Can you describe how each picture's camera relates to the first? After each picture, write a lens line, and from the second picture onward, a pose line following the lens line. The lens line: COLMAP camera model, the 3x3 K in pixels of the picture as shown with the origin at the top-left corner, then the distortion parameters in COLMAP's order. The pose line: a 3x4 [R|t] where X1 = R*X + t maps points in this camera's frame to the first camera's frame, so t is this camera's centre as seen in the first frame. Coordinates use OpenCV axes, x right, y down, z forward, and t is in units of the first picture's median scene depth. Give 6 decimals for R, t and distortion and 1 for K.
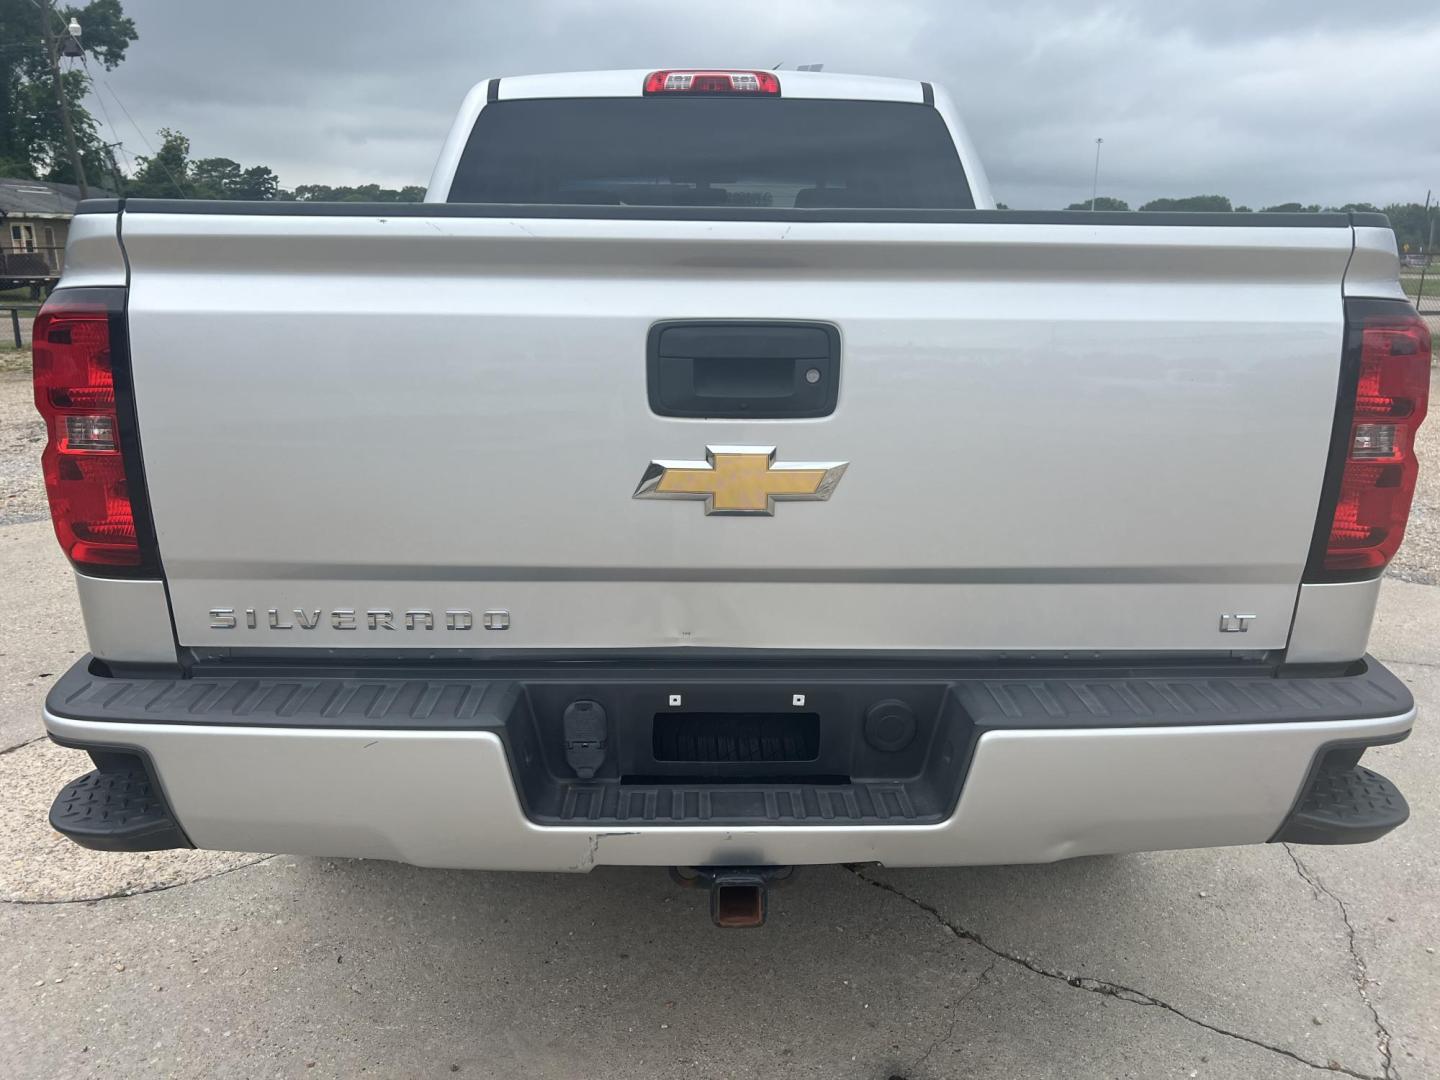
lens RADIAL K [[1090.1, 0, 720.0], [0, 1090.1, 540.0], [0, 0, 1]] dist [0.068171, -0.079842]
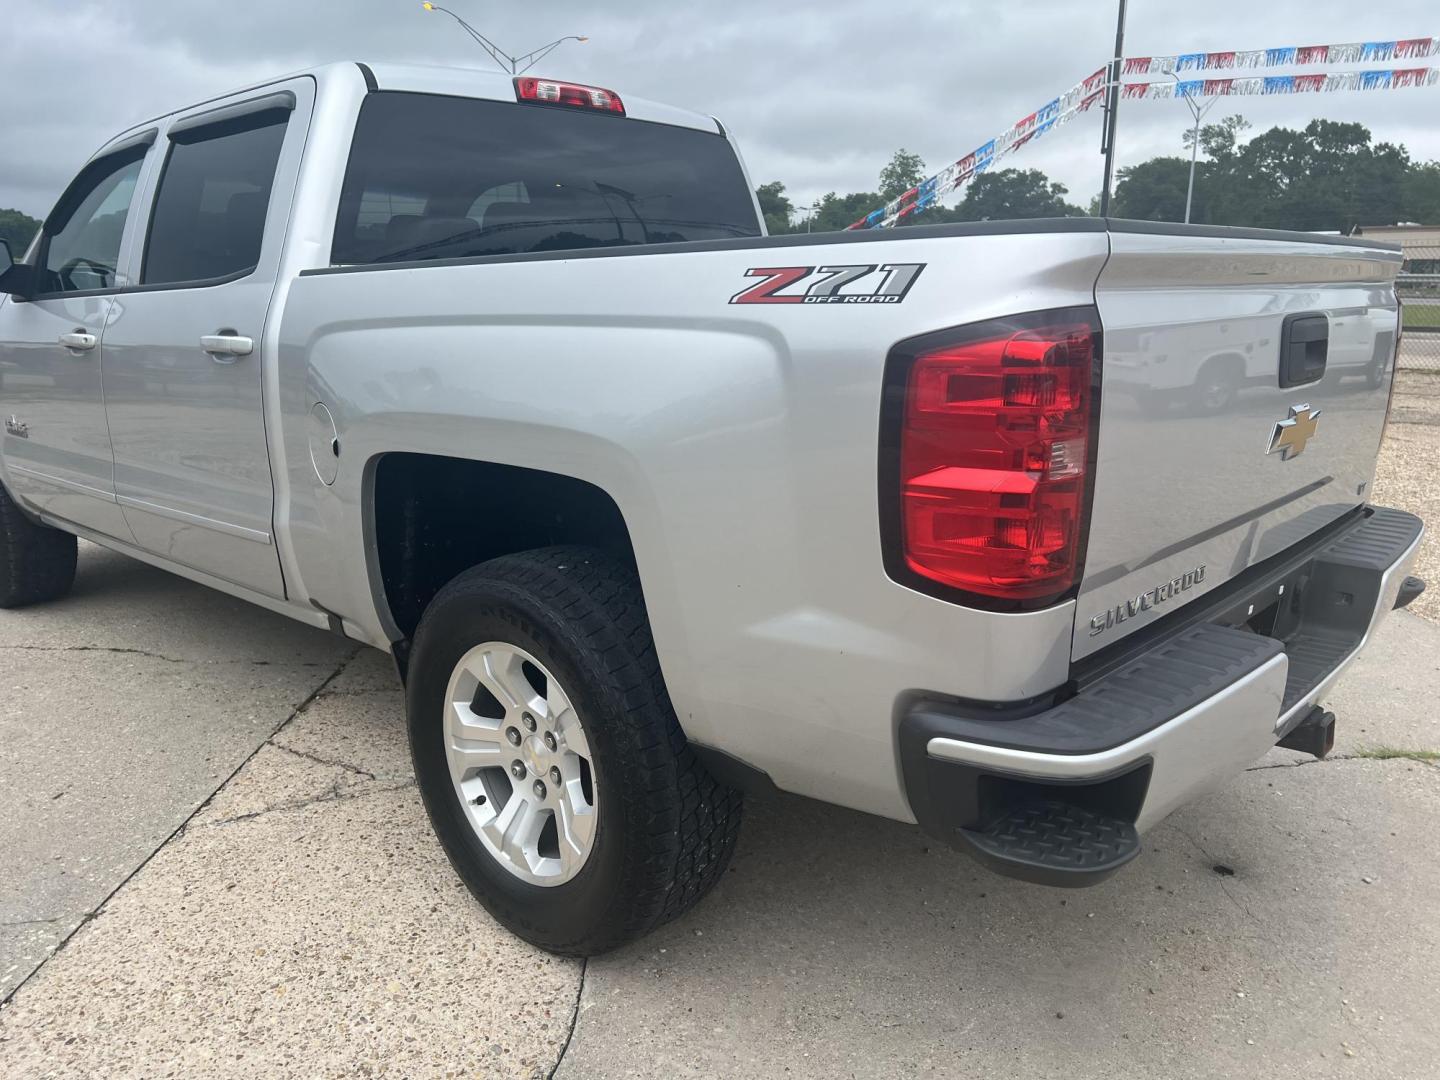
lens RADIAL K [[1090.1, 0, 720.0], [0, 1090.1, 540.0], [0, 0, 1]] dist [0.068171, -0.079842]
pose [[0.691050, -0.179020, 0.700286, -0.675030], [0.187920, 0.980025, 0.065091, -0.066972], [-0.697951, 0.086617, 0.710888, 0.246105]]
